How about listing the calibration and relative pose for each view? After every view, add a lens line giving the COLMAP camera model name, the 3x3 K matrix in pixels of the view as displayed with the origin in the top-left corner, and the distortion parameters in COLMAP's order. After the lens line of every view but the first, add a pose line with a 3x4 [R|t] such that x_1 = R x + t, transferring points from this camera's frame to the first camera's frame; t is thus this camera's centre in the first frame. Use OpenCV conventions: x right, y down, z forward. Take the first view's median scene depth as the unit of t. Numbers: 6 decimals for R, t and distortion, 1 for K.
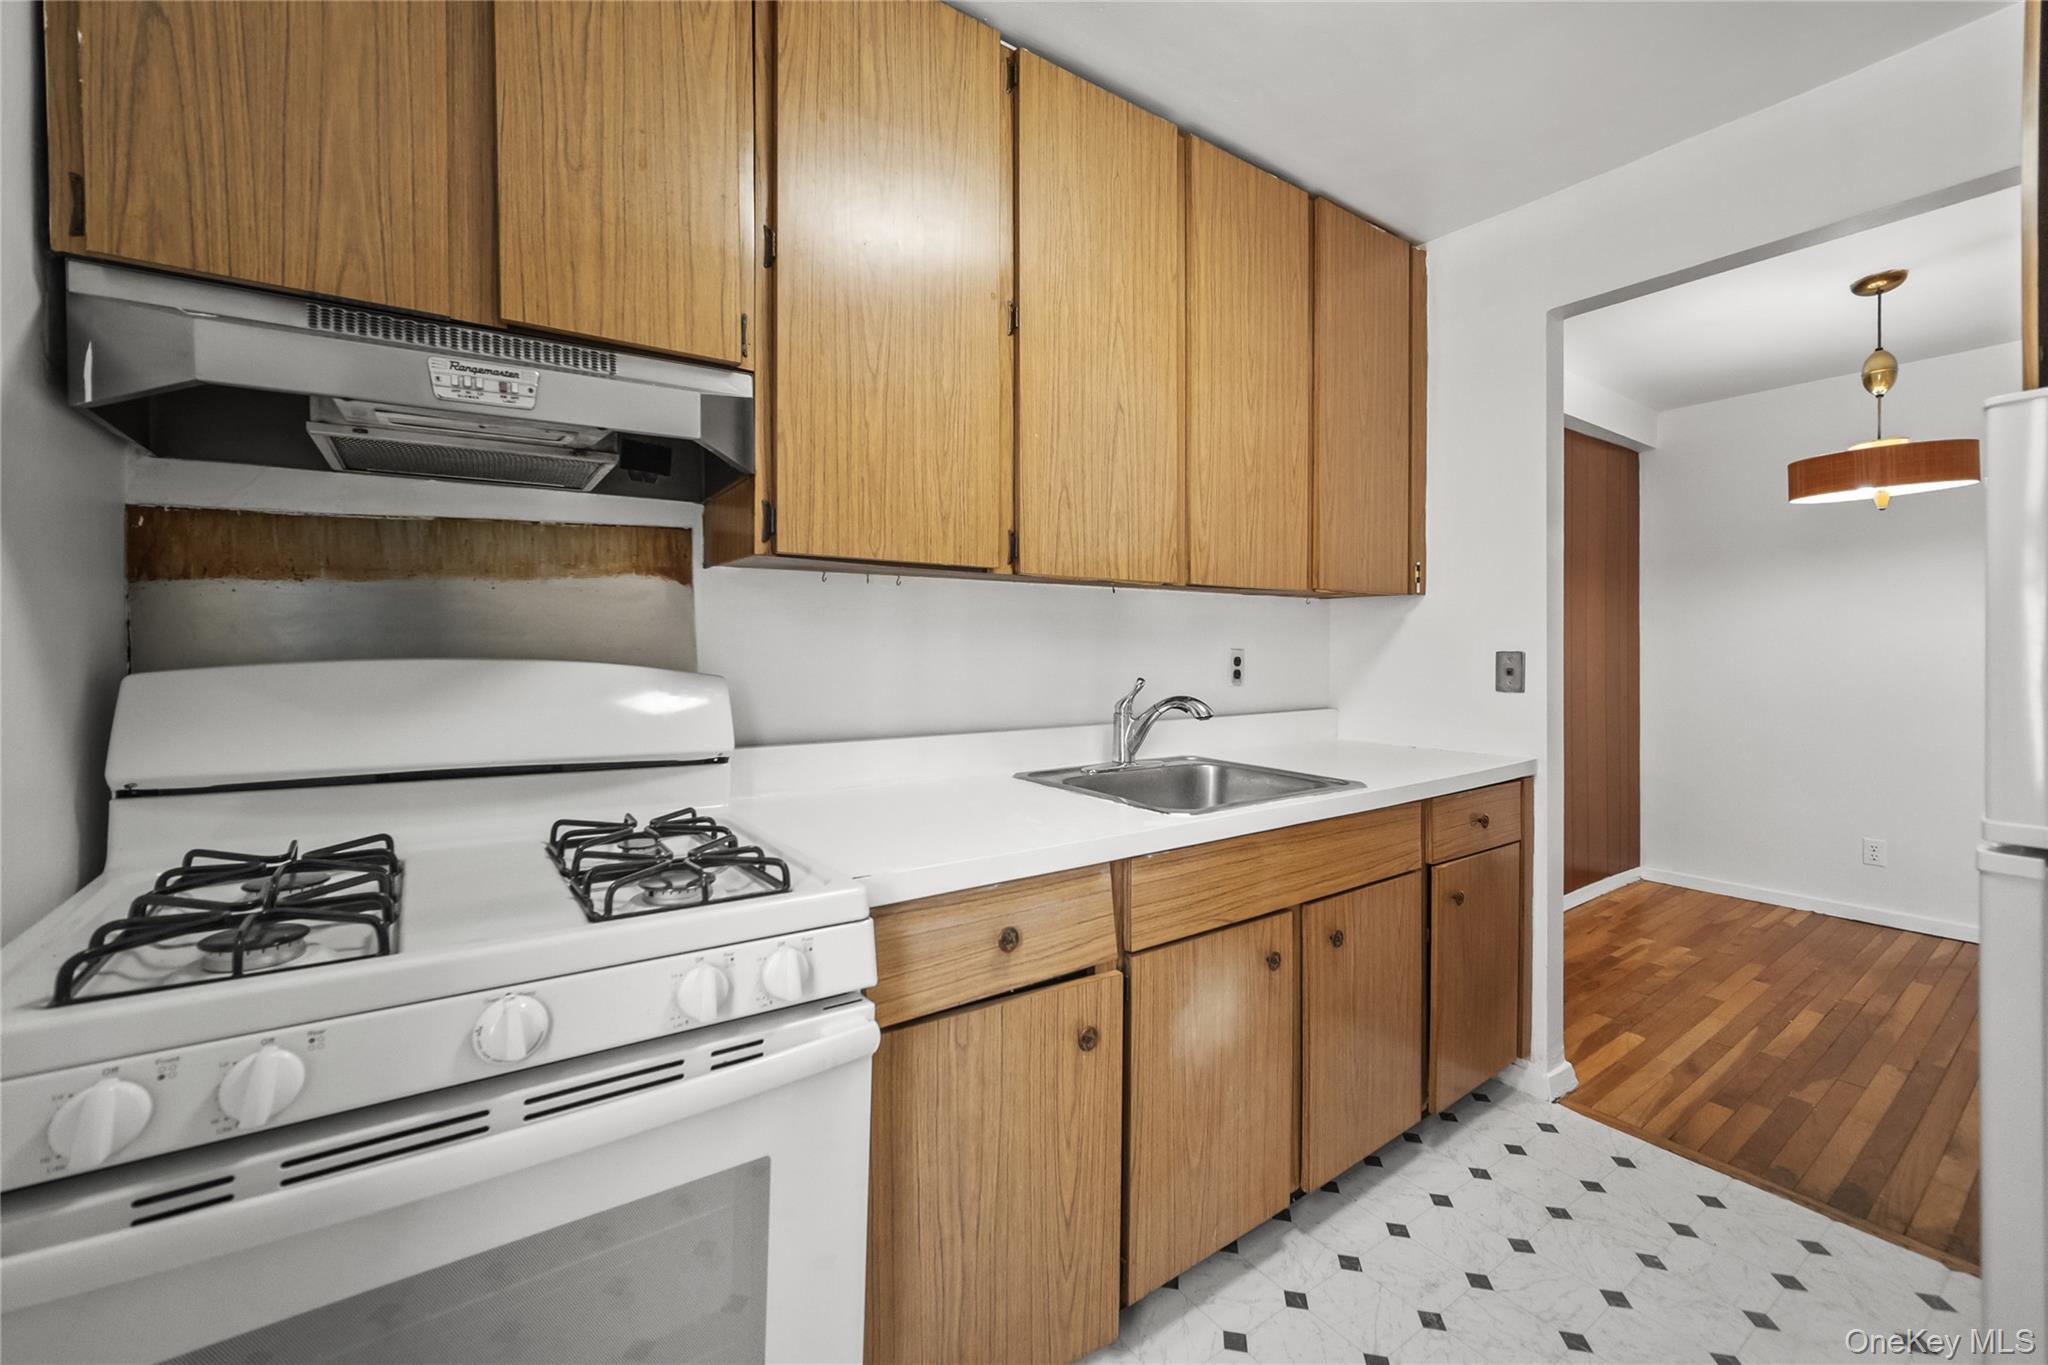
lens RADIAL K [[823.6, 0, 1017.0], [0, 823.6, 651.1], [0, 0, 1]] dist [-0.002809, -0.000605]
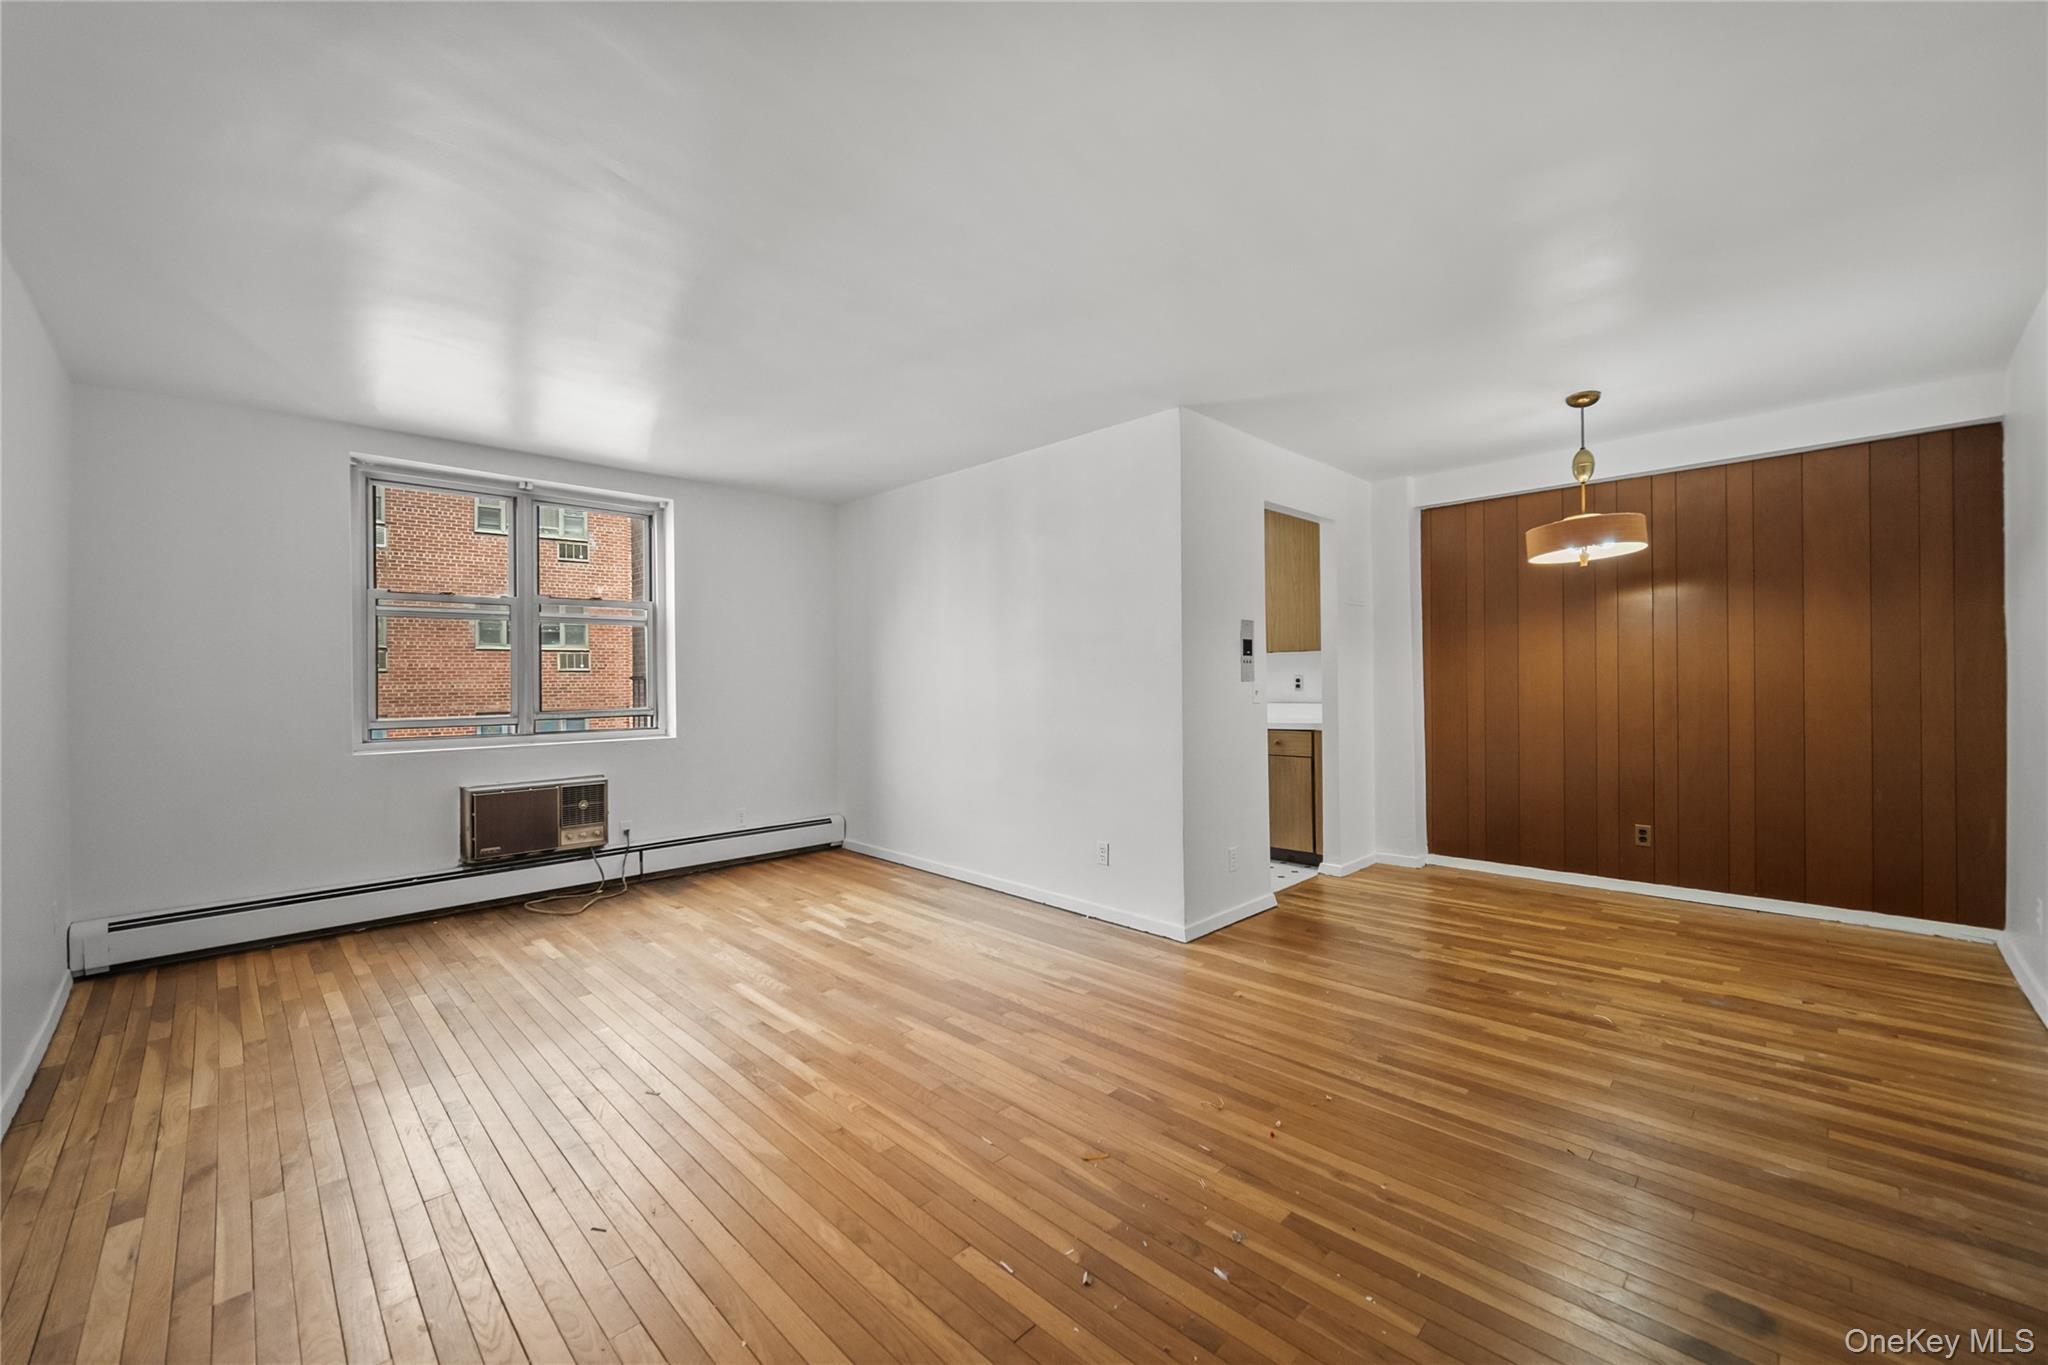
lens RADIAL K [[807.9, 0, 1024.0], [0, 807.9, 682.5], [0, 0, 1]] dist [-0.002087, 0.000264]
pose [[0.165690, -0.002862, -0.986174, 2.212420], [0.011730, 0.999931, -0.000932, 0.009809], [0.986108, -0.011413, 0.165712, -0.137764]]
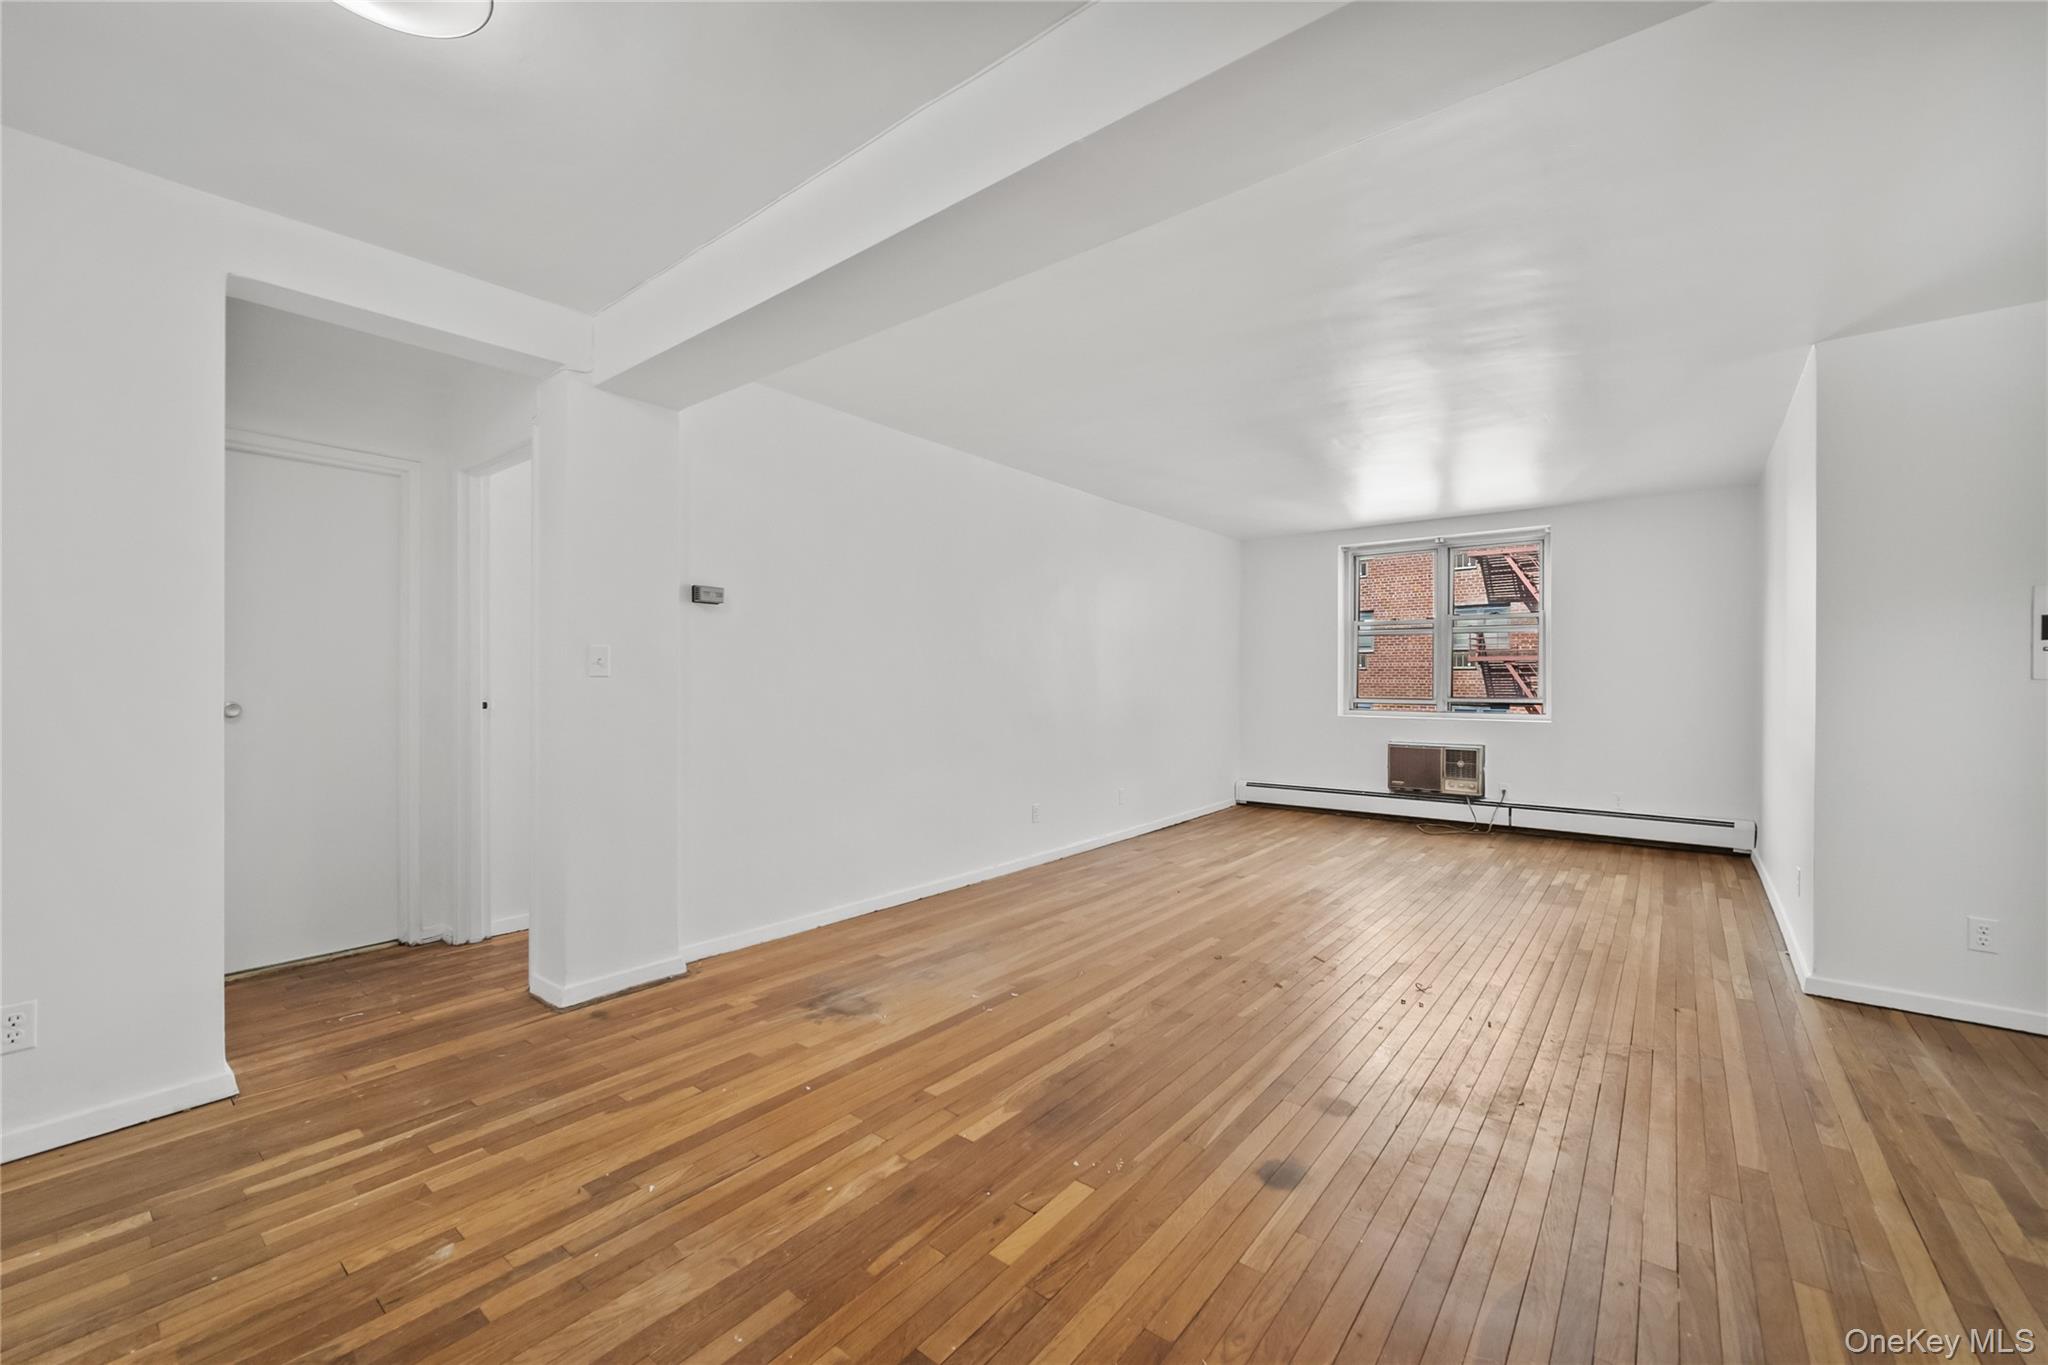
lens RADIAL K [[818.6, 0, 1024.0], [0, 818.6, 682.5], [0, 0, 1]] dist [-0.000559, -0.000048]
pose [[-0.959122, -0.004864, -0.282951, 2.287280], [-0.005514, 0.999984, 0.001500, 0.019738], [0.282939, 0.002999, -0.959133, 1.128799]]
